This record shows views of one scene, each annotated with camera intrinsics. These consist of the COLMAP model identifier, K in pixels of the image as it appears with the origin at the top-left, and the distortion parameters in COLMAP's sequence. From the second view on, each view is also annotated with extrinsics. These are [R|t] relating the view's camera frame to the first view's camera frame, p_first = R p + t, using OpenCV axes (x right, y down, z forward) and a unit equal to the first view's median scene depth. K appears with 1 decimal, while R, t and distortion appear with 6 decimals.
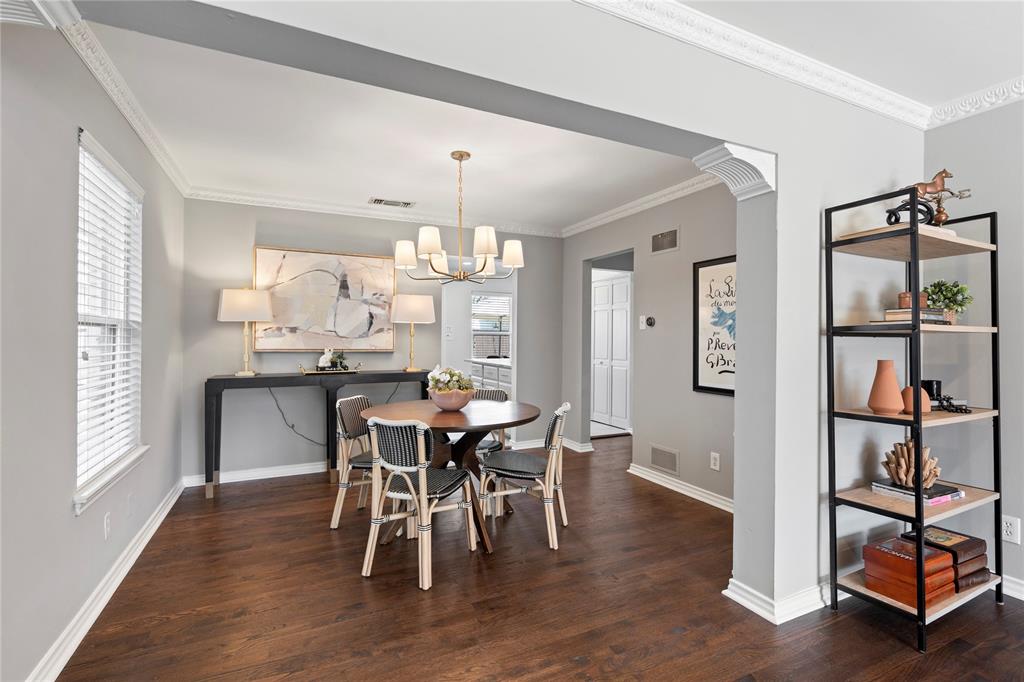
lens RADIAL K [[469.9, 0, 513.5], [0, 469.9, 338.4], [0, 0, 1]] dist [-0.004098, -0.000421]
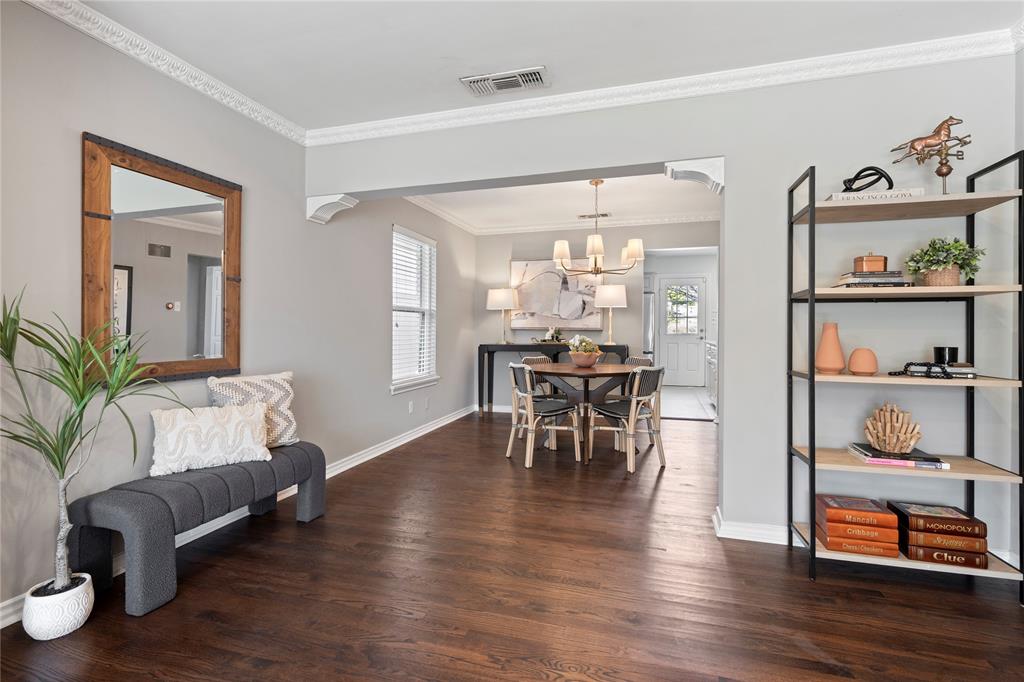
lens RADIAL K [[469.9, 0, 507.9], [0, 469.9, 330.6], [0, 0, 1]] dist [-0.004098, -0.000421]
pose [[0.741035, -0.000066, -0.671466, 0.846535], [0.002835, 0.999991, 0.003030, 0.050913], [0.671460, -0.004149, 0.741029, -0.253171]]
